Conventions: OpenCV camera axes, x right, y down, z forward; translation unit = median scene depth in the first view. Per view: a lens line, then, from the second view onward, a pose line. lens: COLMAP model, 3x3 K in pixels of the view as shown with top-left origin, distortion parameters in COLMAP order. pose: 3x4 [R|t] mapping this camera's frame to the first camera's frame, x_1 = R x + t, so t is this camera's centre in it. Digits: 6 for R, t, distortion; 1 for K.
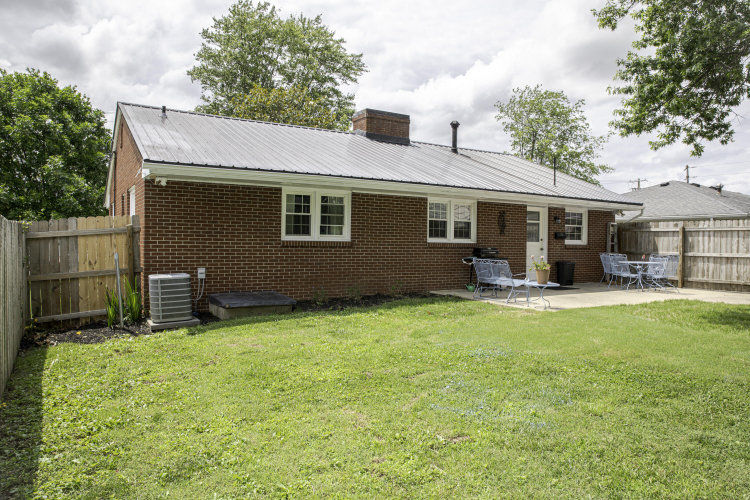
lens RADIAL K [[515.4, 0, 375.0], [0, 515.4, 250.0], [0, 0, 1]] dist [-0.109807, 0.079890]
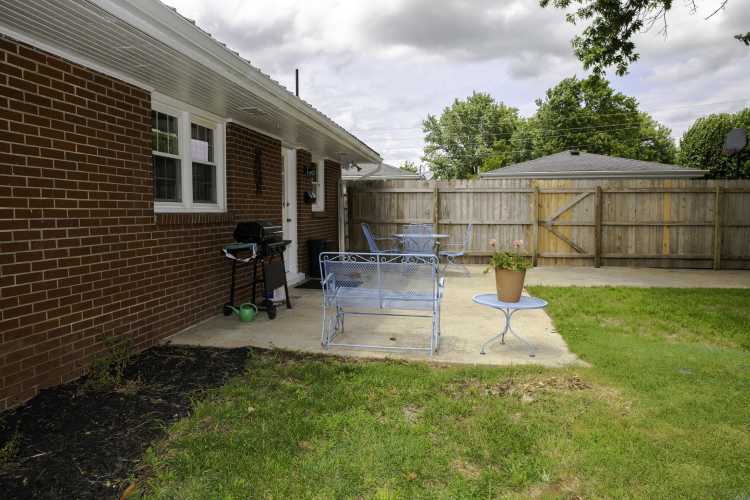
lens RADIAL K [[515.4, 0, 375.0], [0, 515.4, 250.0], [0, 0, 1]] dist [-0.109807, 0.079890]
pose [[0.615968, -0.073866, 0.784301, -0.082897], [0.021252, 0.996790, 0.077188, -0.011753], [-0.787485, -0.030878, 0.615560, 0.583397]]
